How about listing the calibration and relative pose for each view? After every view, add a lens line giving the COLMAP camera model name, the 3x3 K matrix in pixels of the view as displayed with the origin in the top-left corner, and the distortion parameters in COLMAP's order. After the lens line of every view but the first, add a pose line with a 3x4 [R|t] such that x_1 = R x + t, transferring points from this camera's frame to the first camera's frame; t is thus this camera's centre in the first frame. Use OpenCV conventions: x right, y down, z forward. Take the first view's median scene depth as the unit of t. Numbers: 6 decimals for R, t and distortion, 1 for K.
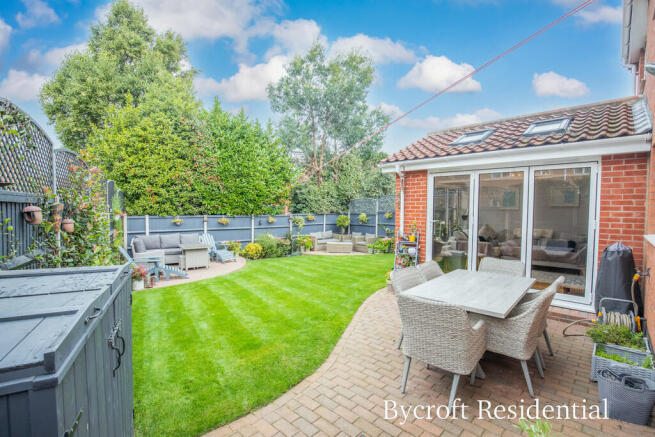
lens RADIAL K [[292.5, 0, 327.5], [0, 292.5, 218.5], [0, 0, 1]] dist [0.001865, 0.000412]
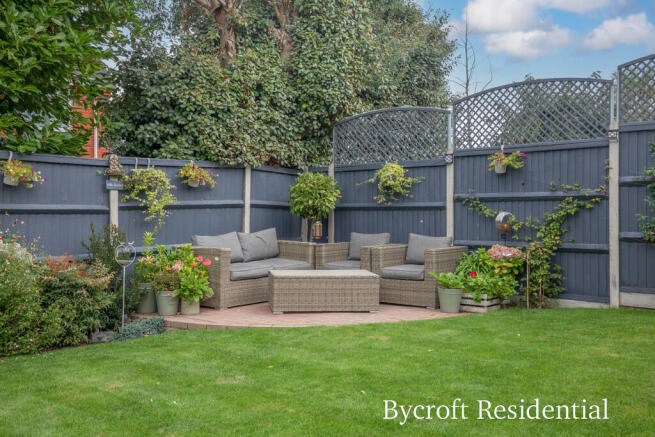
lens RADIAL K [[602.0, 0, 327.5], [0, 602.0, 218.5], [0, 0, 1]] dist [0.004659, 0.001679]
pose [[0.977125, -0.010184, 0.212420, -0.058051], [0.013658, 0.999796, -0.014891, 0.042724], [-0.212225, 0.017452, 0.977065, 0.471452]]
